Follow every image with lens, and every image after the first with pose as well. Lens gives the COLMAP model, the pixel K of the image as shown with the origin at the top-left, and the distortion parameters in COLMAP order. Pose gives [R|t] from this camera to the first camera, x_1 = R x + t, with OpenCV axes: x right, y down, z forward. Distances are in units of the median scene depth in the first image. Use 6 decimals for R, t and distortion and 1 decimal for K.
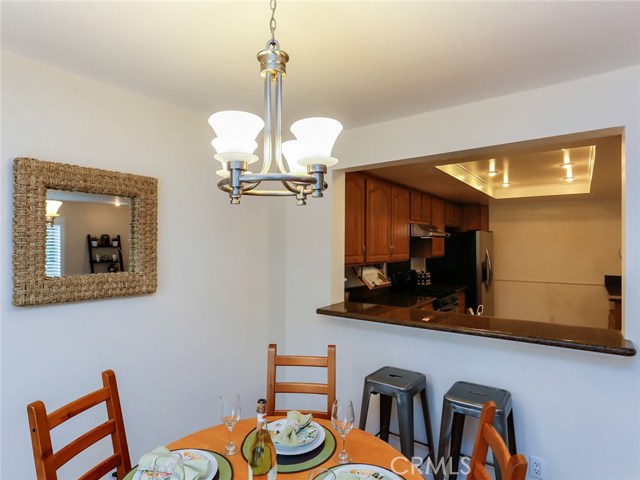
lens RADIAL K [[360.7, 0, 320.0], [0, 360.7, 240.0], [0, 0, 1]] dist [-0.028344, 0.001534]
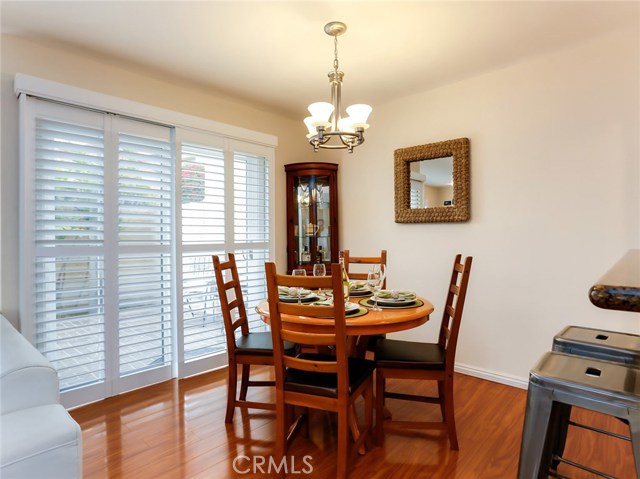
lens RADIAL K [[360.7, 0, 320.0], [0, 360.7, 239.5], [0, 0, 1]] dist [-0.028344, 0.001534]
pose [[-0.114254, 0.014688, -0.993343, 0.423984], [0.021059, 0.999702, 0.012360, 0.082733], [0.993228, -0.019506, -0.114529, 0.263828]]
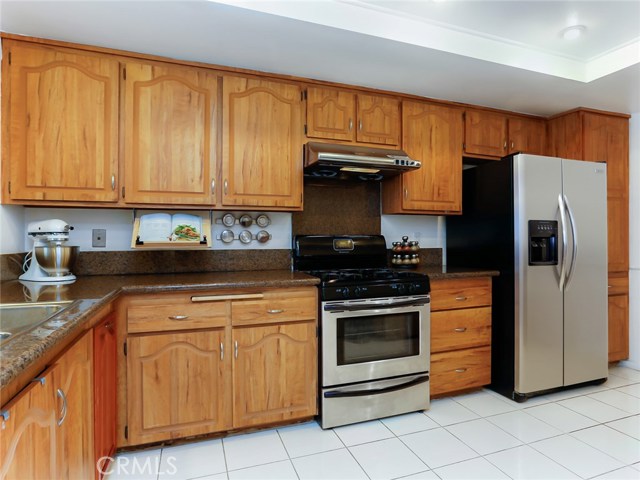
lens RADIAL K [[360.7, 0, 320.0], [0, 360.7, 240.0], [0, 0, 1]] dist [-0.028344, 0.001534]
pose [[0.832147, 0.005816, -0.554525, 0.537471], [0.006842, 0.999761, 0.020752, 0.084175], [0.554513, -0.021062, 0.831909, 0.507902]]
